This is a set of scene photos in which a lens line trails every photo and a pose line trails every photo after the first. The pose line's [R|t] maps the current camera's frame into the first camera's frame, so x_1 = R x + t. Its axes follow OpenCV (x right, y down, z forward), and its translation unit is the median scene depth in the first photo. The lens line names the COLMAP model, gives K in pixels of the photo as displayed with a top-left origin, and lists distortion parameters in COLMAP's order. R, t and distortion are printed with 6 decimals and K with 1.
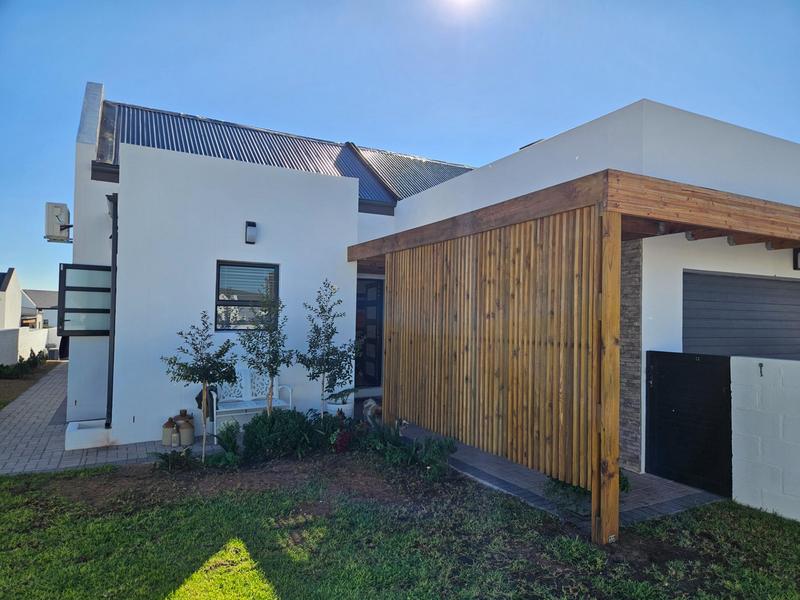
lens RADIAL K [[537.8, 0, 403.4], [0, 537.8, 300.2], [0, 0, 1]] dist [0.048993, -0.043033]
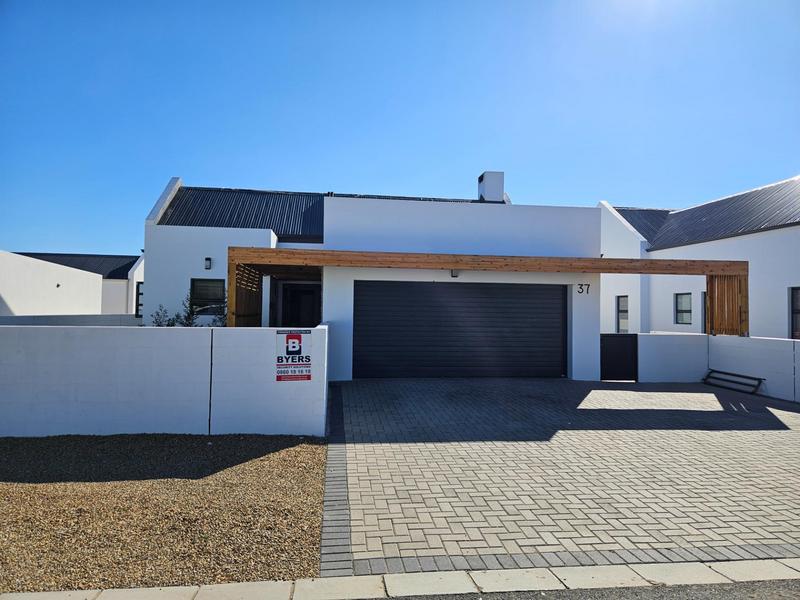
lens RADIAL K [[537.8, 0, 403.4], [0, 537.8, 300.2], [0, 0, 1]] dist [0.048993, -0.043033]
pose [[0.938875, -0.011888, -0.344053, 1.342763], [0.014676, 0.999877, 0.005501, 0.007423], [0.343945, -0.010214, 0.938934, -0.752178]]
